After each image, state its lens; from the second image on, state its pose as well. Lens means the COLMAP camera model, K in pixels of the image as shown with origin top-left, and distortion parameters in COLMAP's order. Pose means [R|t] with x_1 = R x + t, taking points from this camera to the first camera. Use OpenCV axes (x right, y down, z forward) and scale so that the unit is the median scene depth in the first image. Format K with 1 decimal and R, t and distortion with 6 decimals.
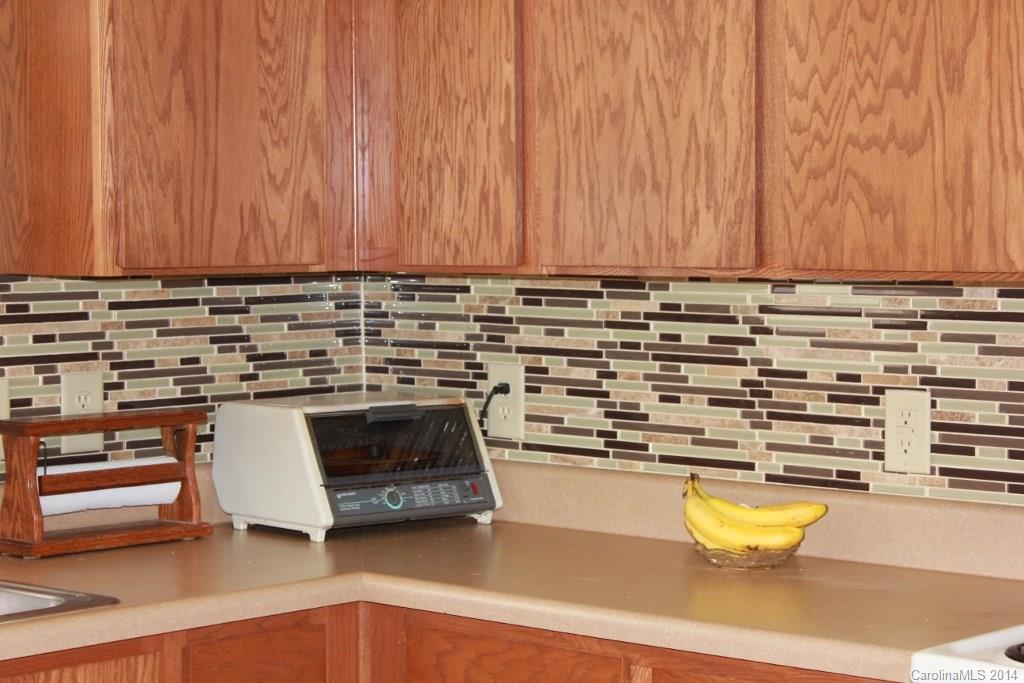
lens RADIAL K [[2413.7, 0, 512.0], [0, 2413.7, 341.5], [0, 0, 1]] dist [0.053676, 0.020846]
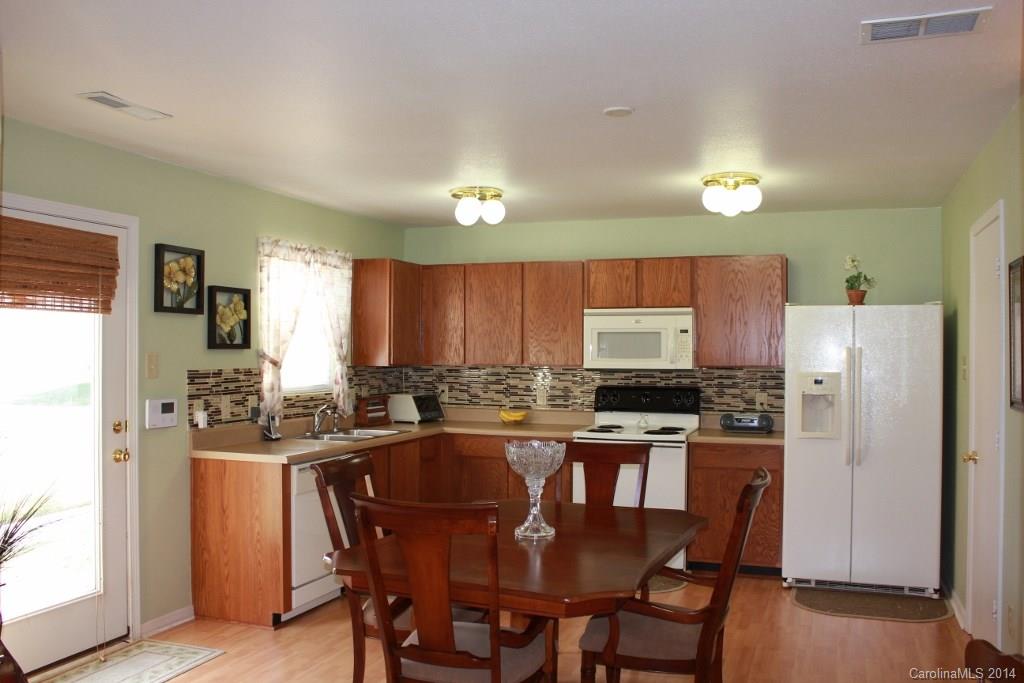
lens RADIAL K [[874.2, 0, 512.0], [0, 874.2, 341.5], [0, 0, 1]] dist [-0.000610, -0.000088]
pose [[0.933337, 0.010618, 0.358845, -0.515261], [0.011175, 0.998219, -0.058601, 0.026077], [-0.358828, 0.058705, 0.931556, -0.641458]]
